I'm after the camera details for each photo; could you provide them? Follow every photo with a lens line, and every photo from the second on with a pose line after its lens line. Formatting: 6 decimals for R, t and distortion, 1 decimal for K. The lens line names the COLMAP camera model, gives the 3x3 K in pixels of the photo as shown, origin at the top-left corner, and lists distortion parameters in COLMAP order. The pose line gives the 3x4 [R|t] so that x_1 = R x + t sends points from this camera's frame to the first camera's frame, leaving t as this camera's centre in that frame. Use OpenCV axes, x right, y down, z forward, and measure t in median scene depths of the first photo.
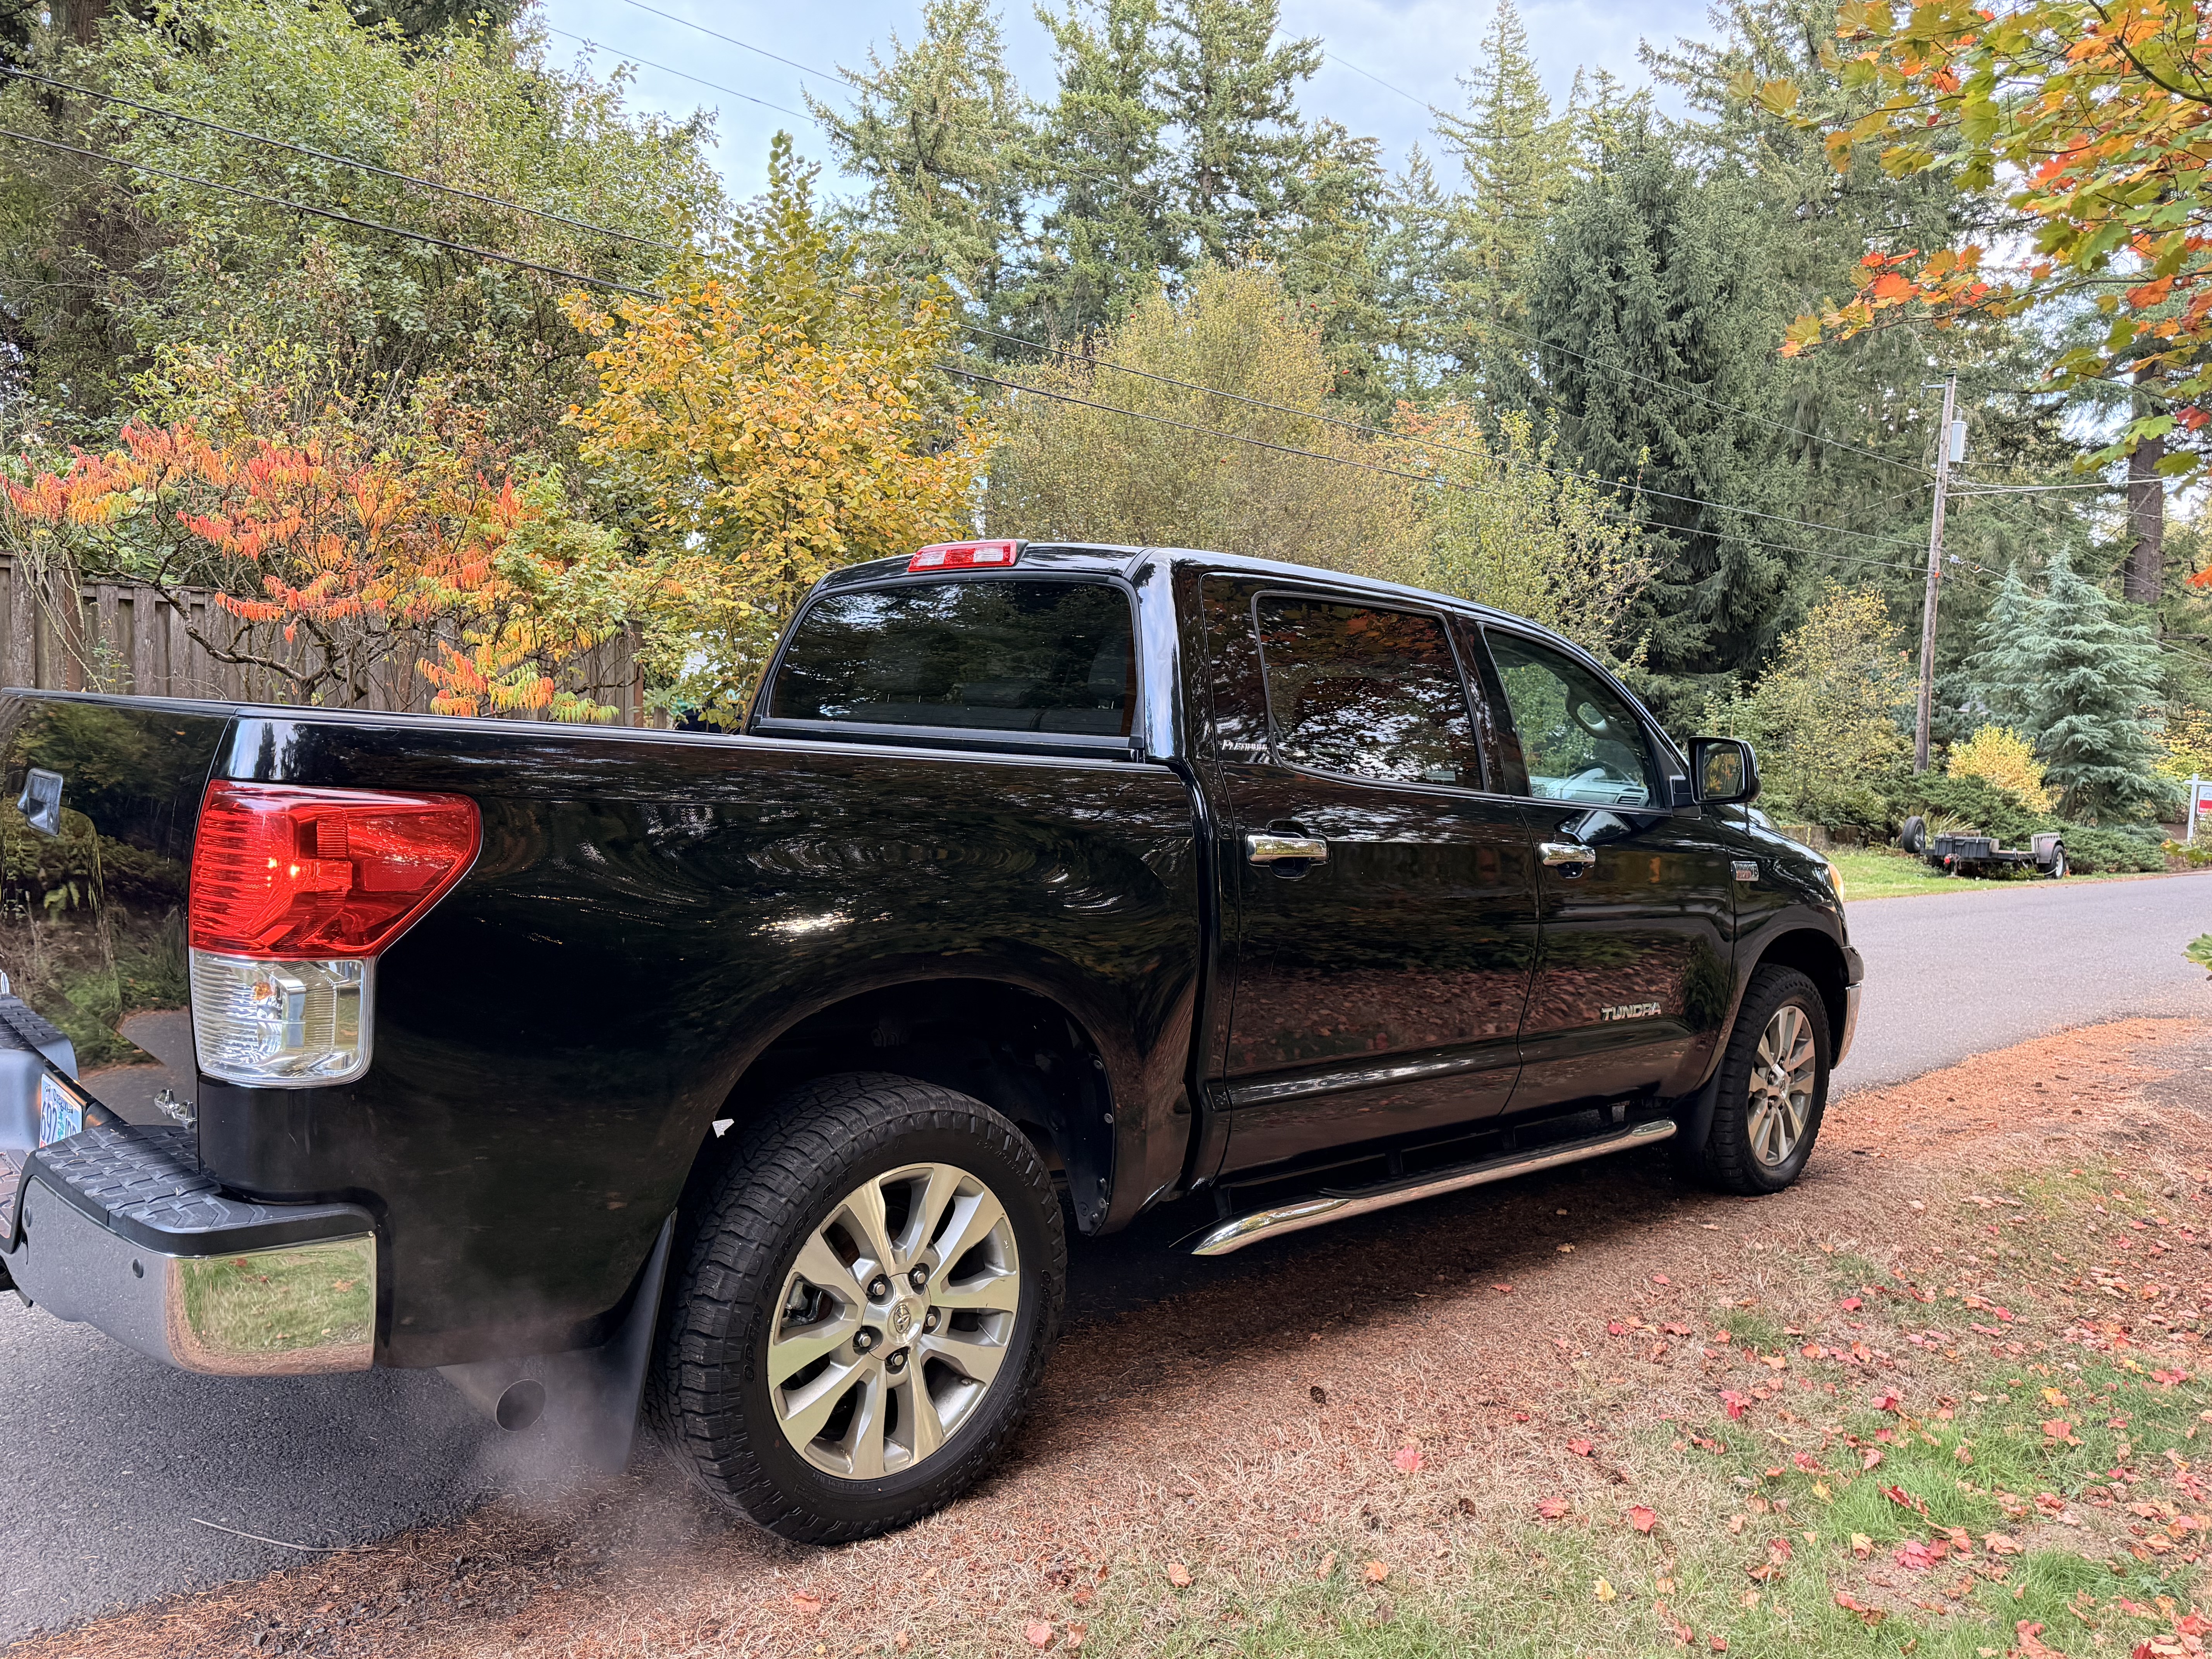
lens RADIAL K [[1550.0, 0, 1106.0], [0, 1550.0, 829.5], [0, 0, 1]] dist [0.014802, -0.006654]
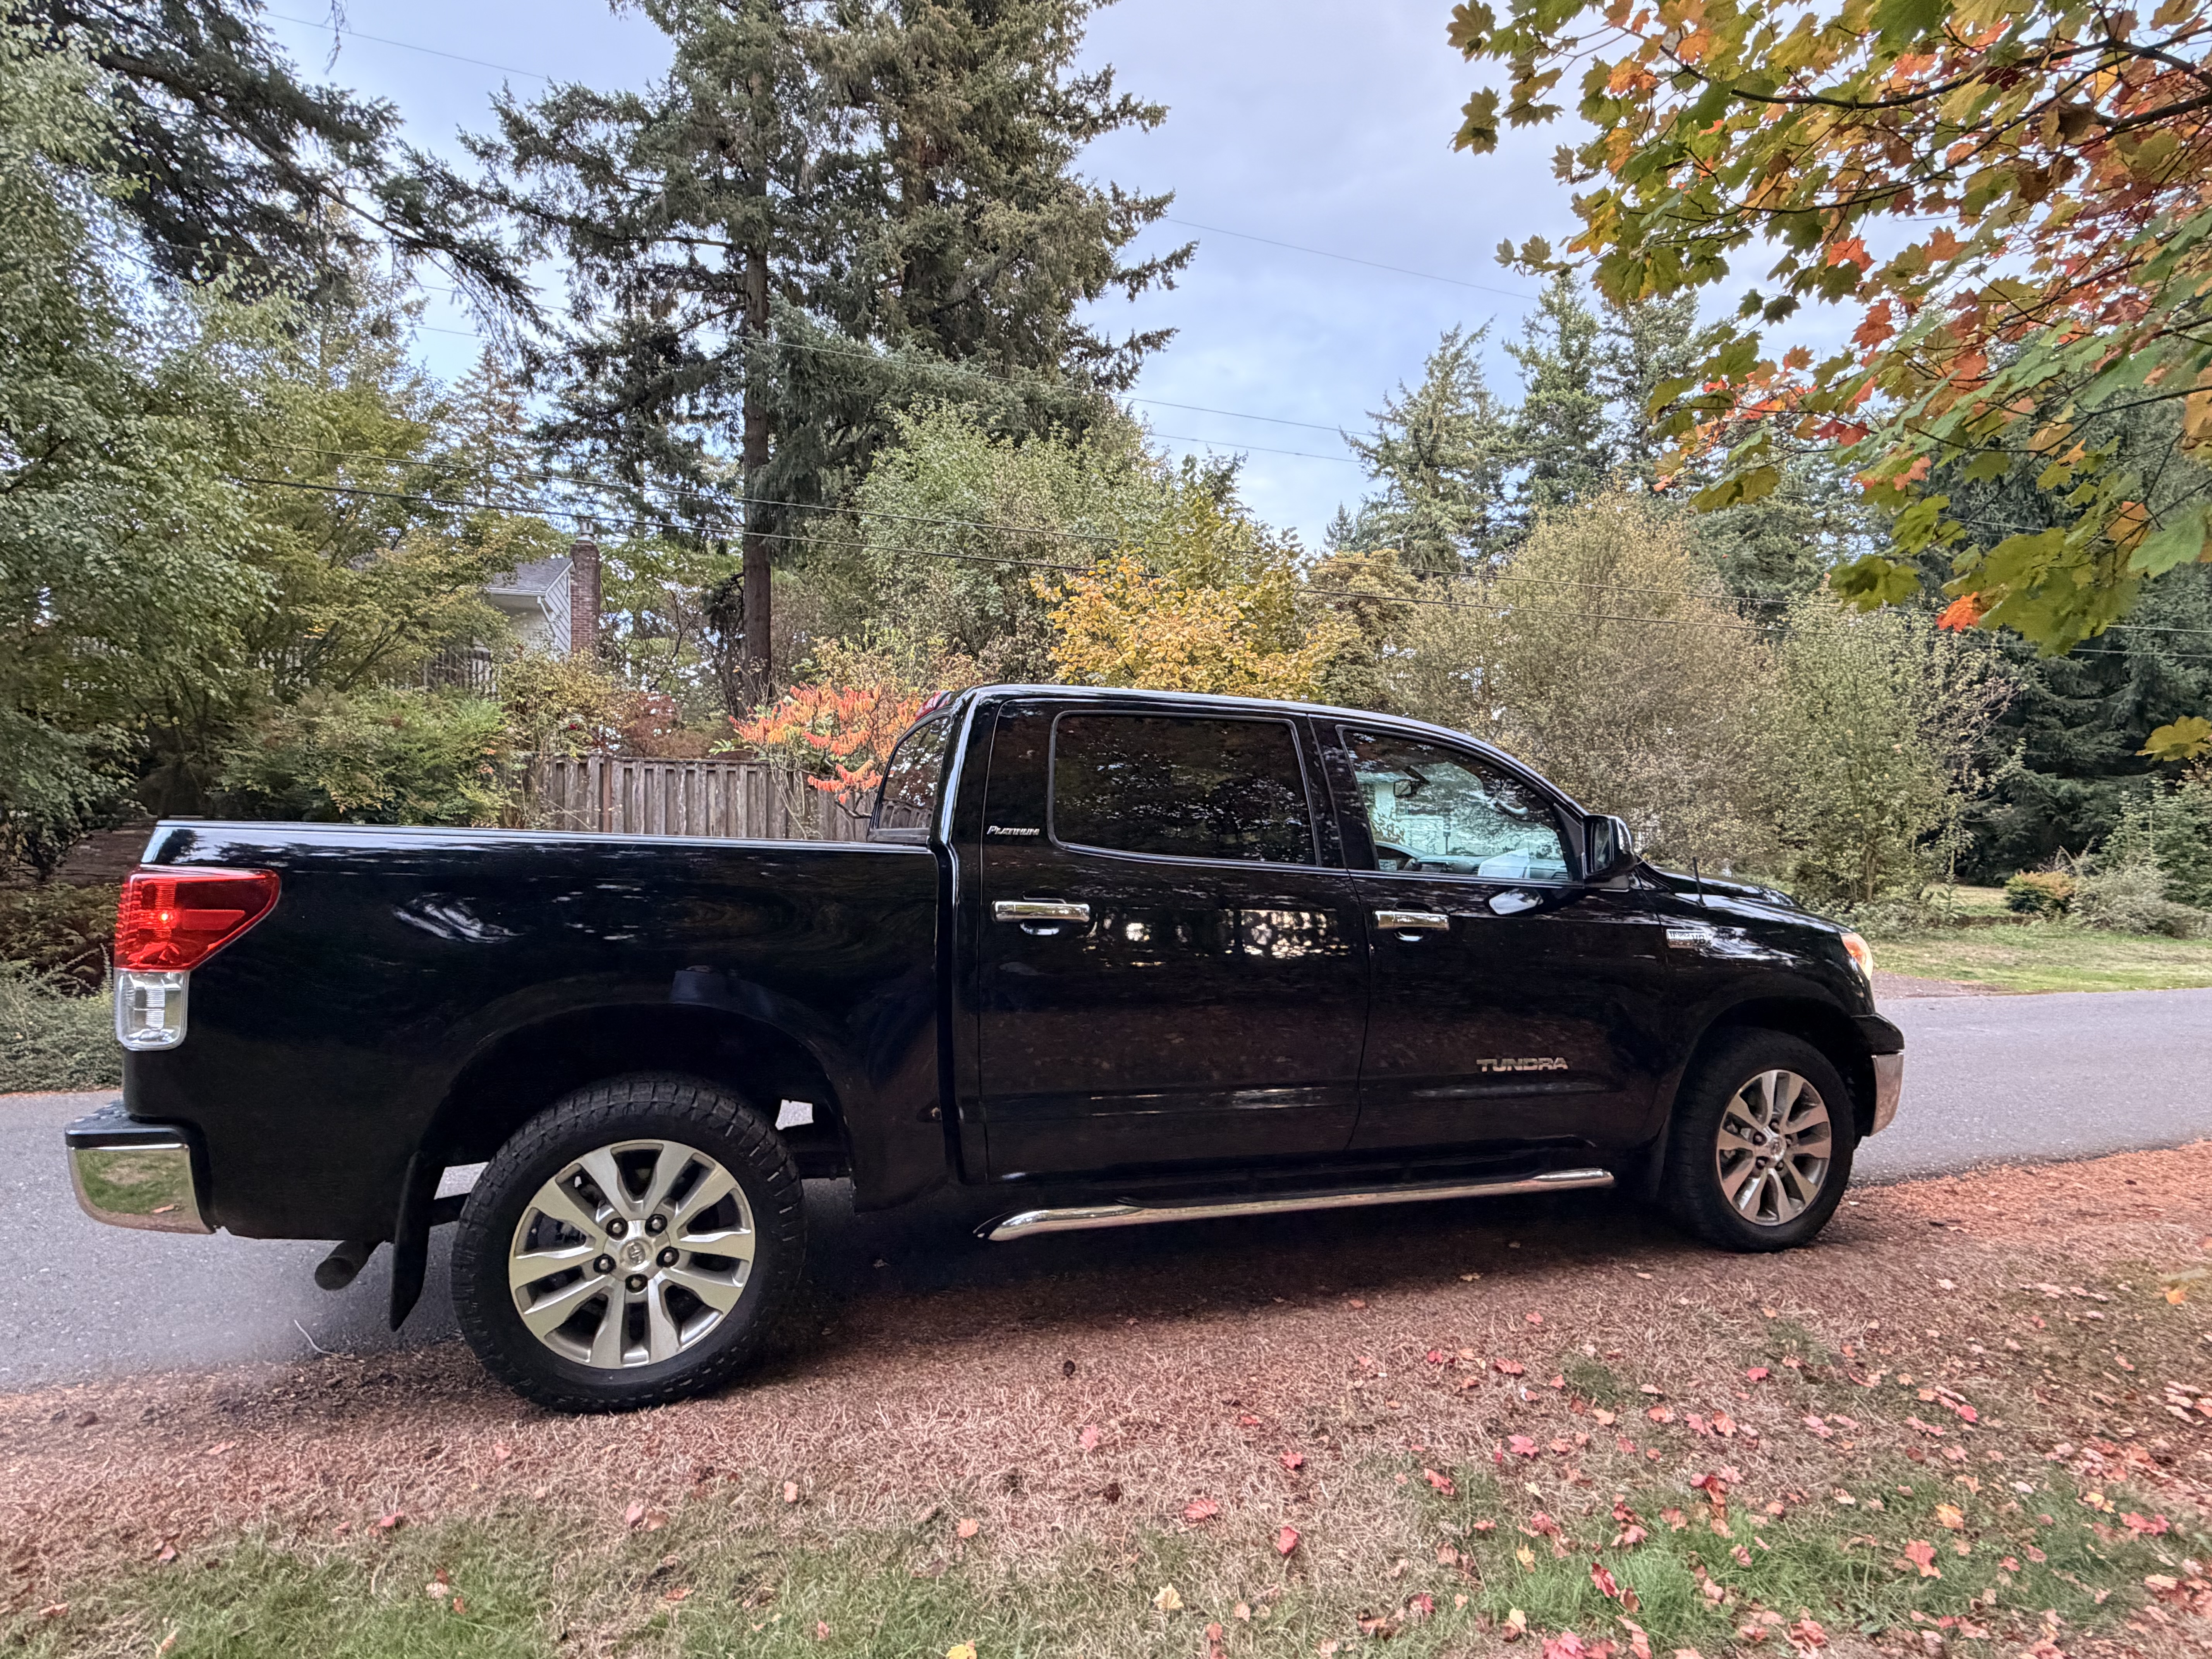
lens RADIAL K [[1052.9, 0, 1106.0], [0, 1052.9, 829.5], [0, 0, 1]] dist [0.001889, 0.000302]
pose [[0.907712, -0.038437, -0.417829, 0.040413], [0.002133, 0.996205, -0.087010, 0.001574], [0.419588, 0.078089, 0.904349, 0.019033]]
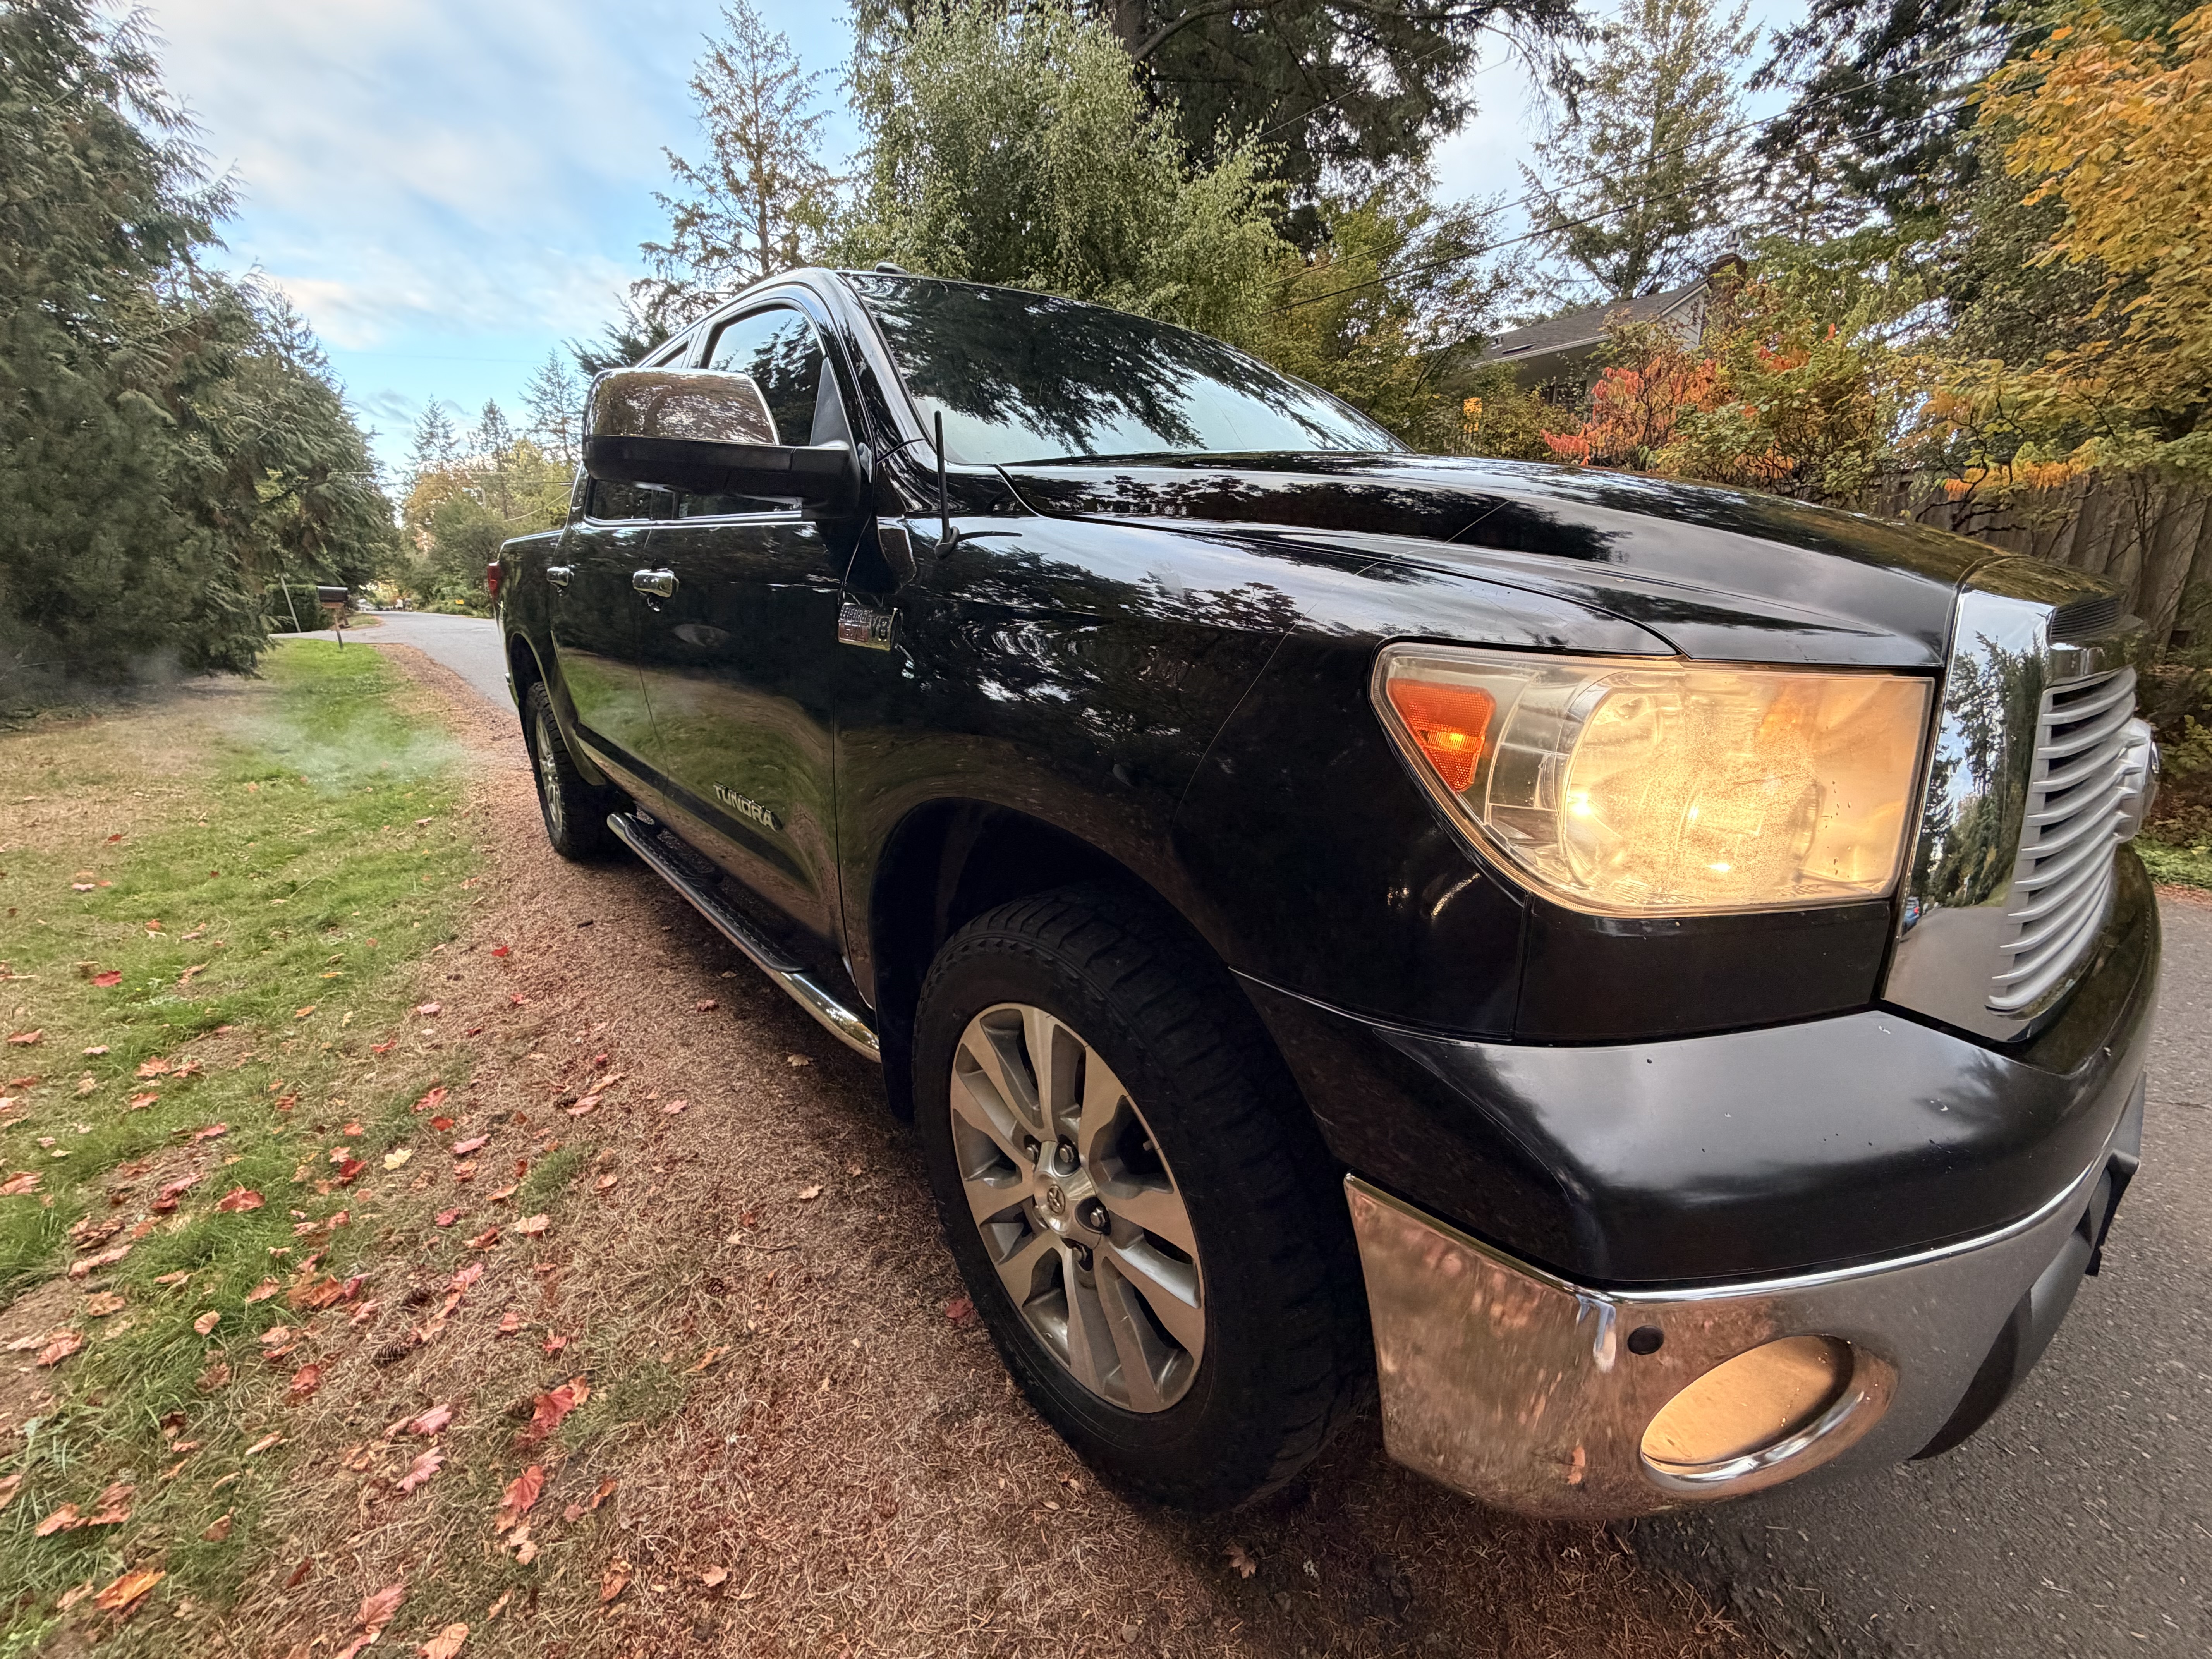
lens RADIAL K [[877.4, 0, 1106.0], [0, 877.4, 829.5], [0, 0, 1]] dist [-0.001652, 0.000094]
pose [[-0.054617, 0.218368, -0.974337, 0.076933], [-0.055110, 0.973647, 0.221302, 0.002706], [0.996985, 0.065783, -0.041144, 0.123399]]
